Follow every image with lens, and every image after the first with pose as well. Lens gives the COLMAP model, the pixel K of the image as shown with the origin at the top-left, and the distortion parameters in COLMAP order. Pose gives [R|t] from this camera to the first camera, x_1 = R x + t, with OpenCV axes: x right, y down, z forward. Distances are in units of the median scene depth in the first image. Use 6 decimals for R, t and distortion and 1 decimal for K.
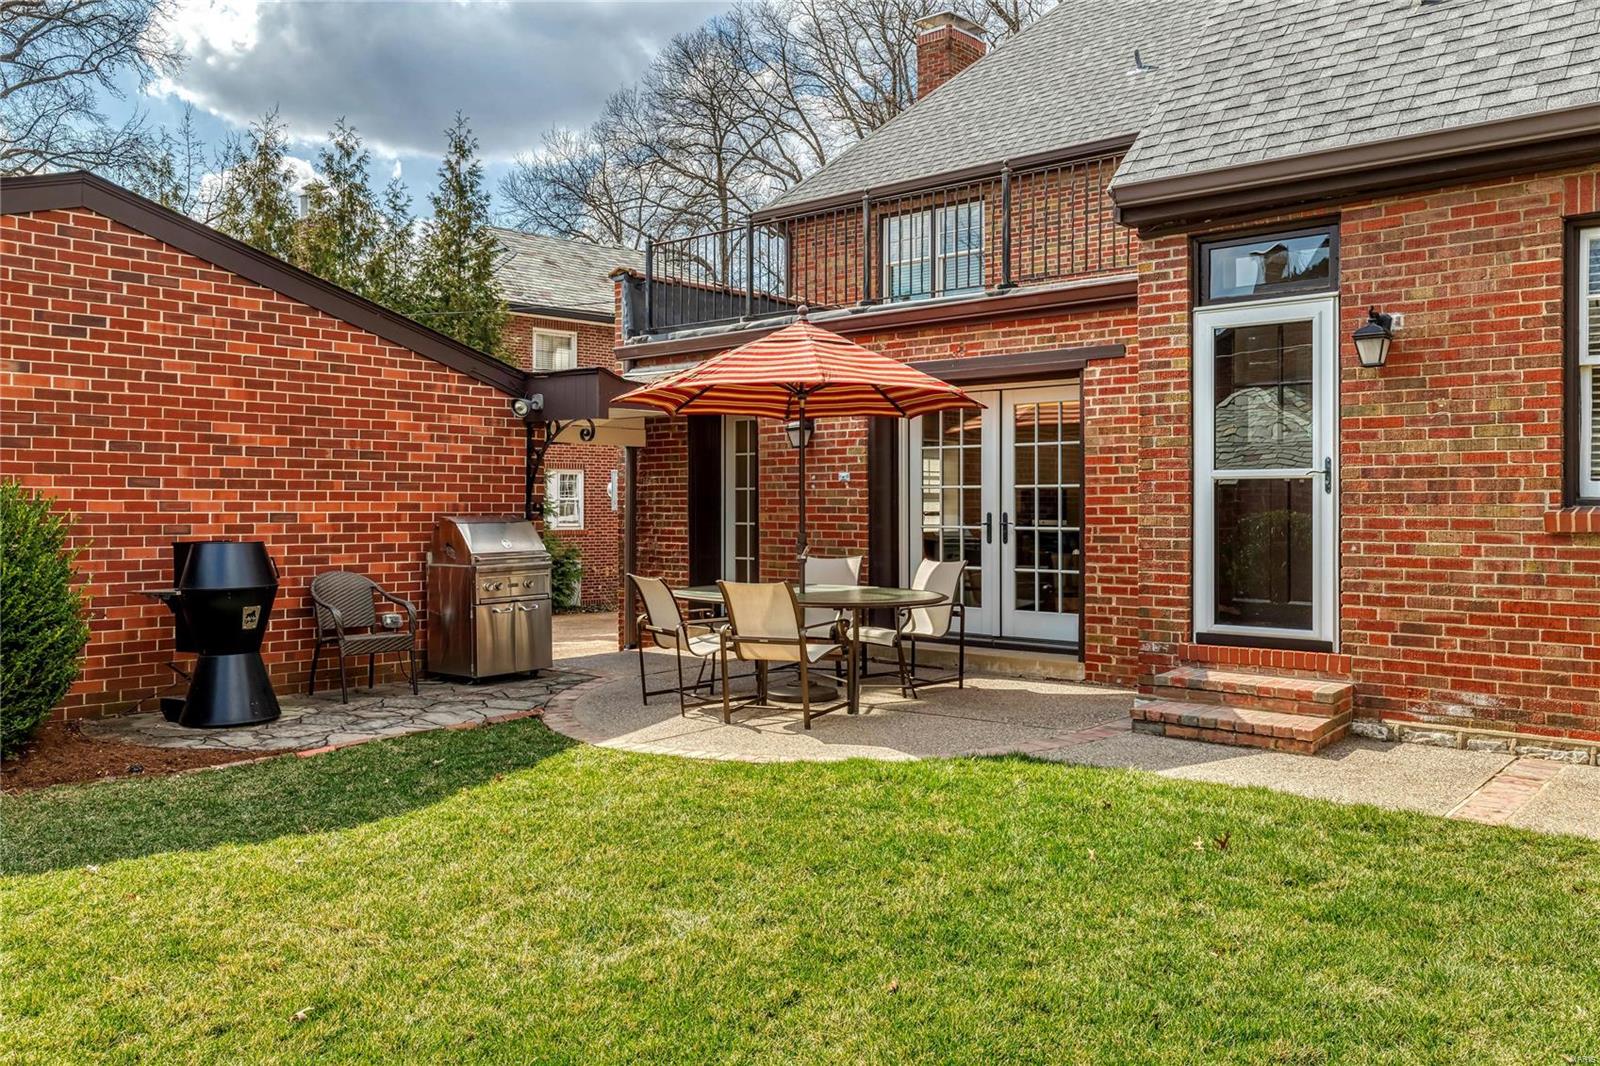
lens RADIAL K [[1258.6, 0, 825.9], [0, 1258.6, 501.3], [0, 0, 1]] dist [-0.008158, 0.002616]
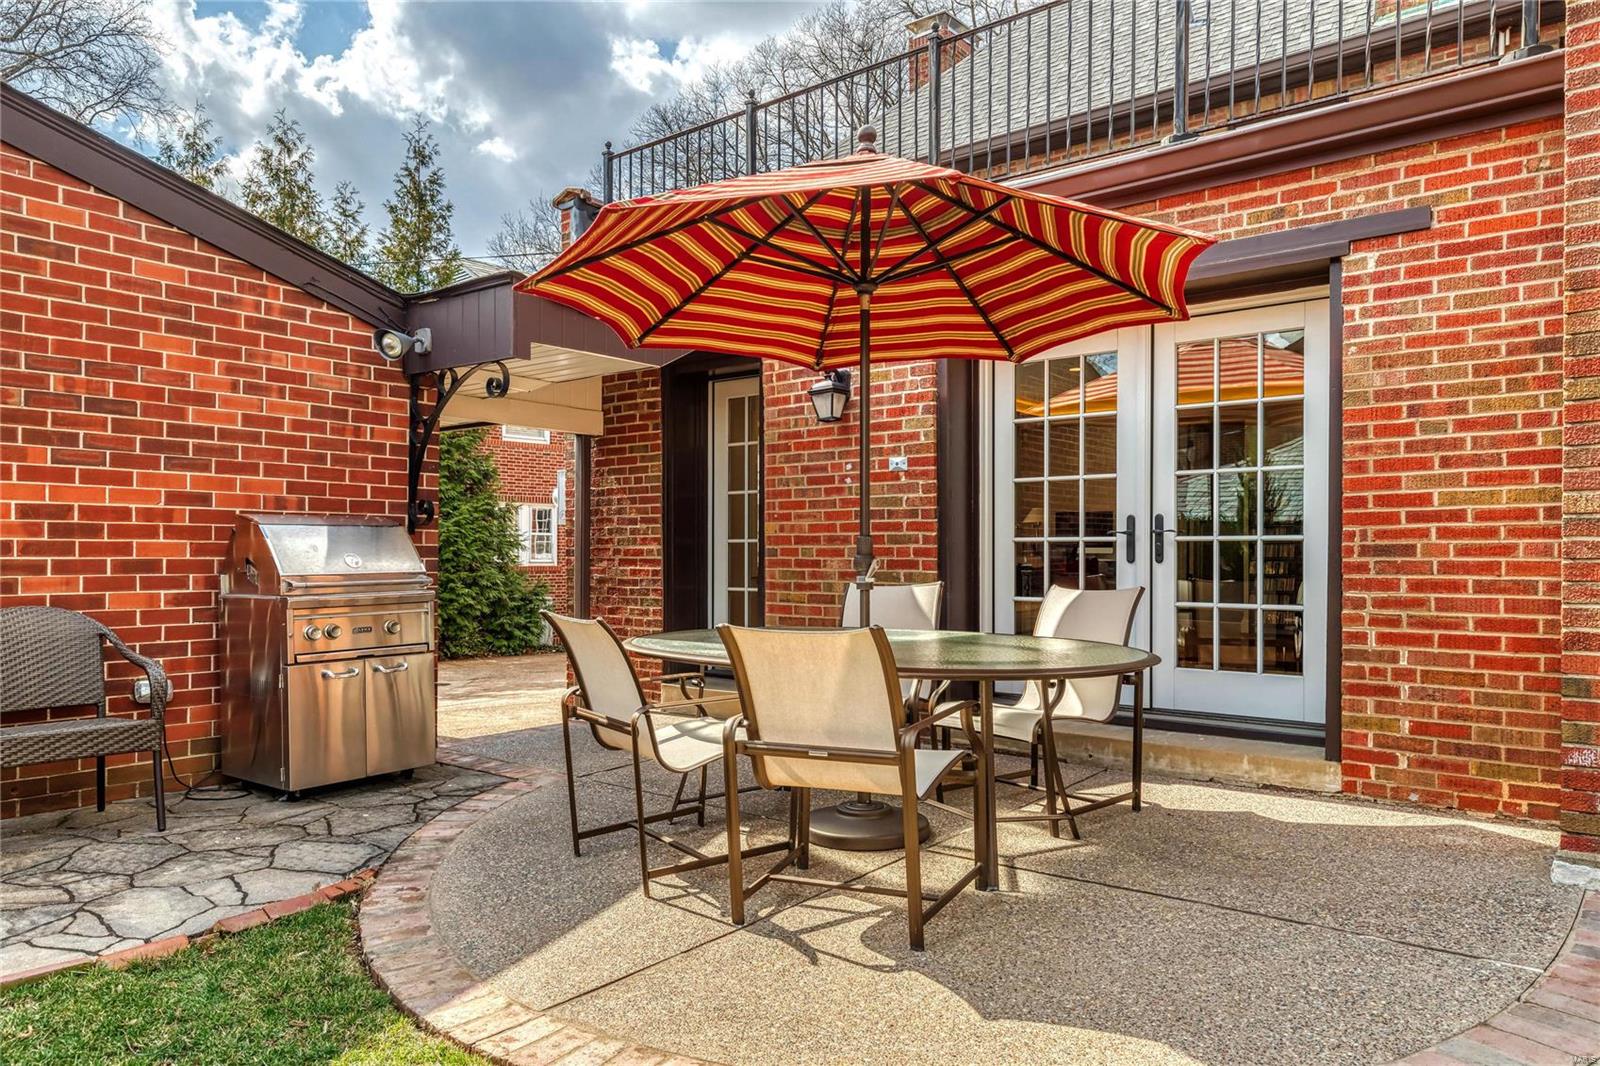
lens RADIAL K [[1051.9, 0, 816.8], [0, 1051.9, 560.9], [0, 0, 1]] dist [-0.000729, 0.000559]
pose [[0.999481, 0.001245, 0.032183, -0.053666], [-0.001558, 0.999952, 0.009707, 0.030678], [-0.032170, -0.009753, 0.999435, 0.525980]]
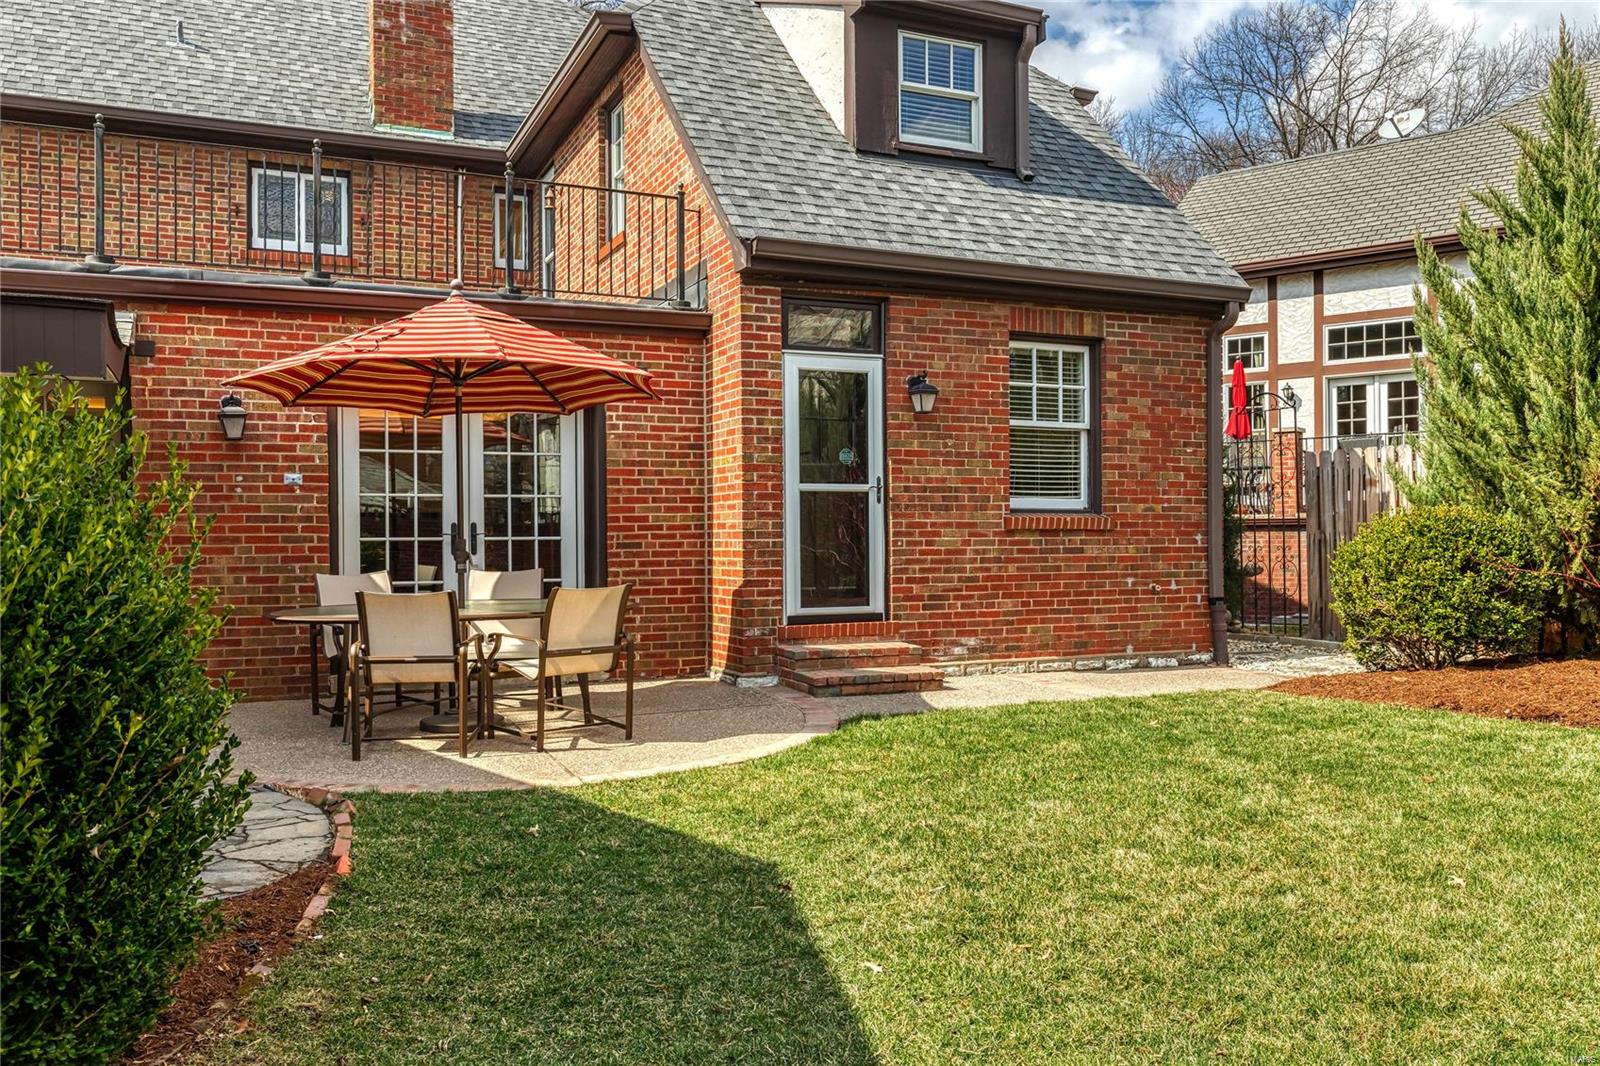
lens RADIAL K [[1258.6, 0, 802.8], [0, 1258.6, 536.9], [0, 0, 1]] dist [-0.008158, 0.002616]
pose [[0.424696, -0.000006, 0.905336, -0.693467], [0.005729, 0.999980, -0.002681, 0.026532], [-0.905318, 0.006325, 0.424688, 0.403478]]
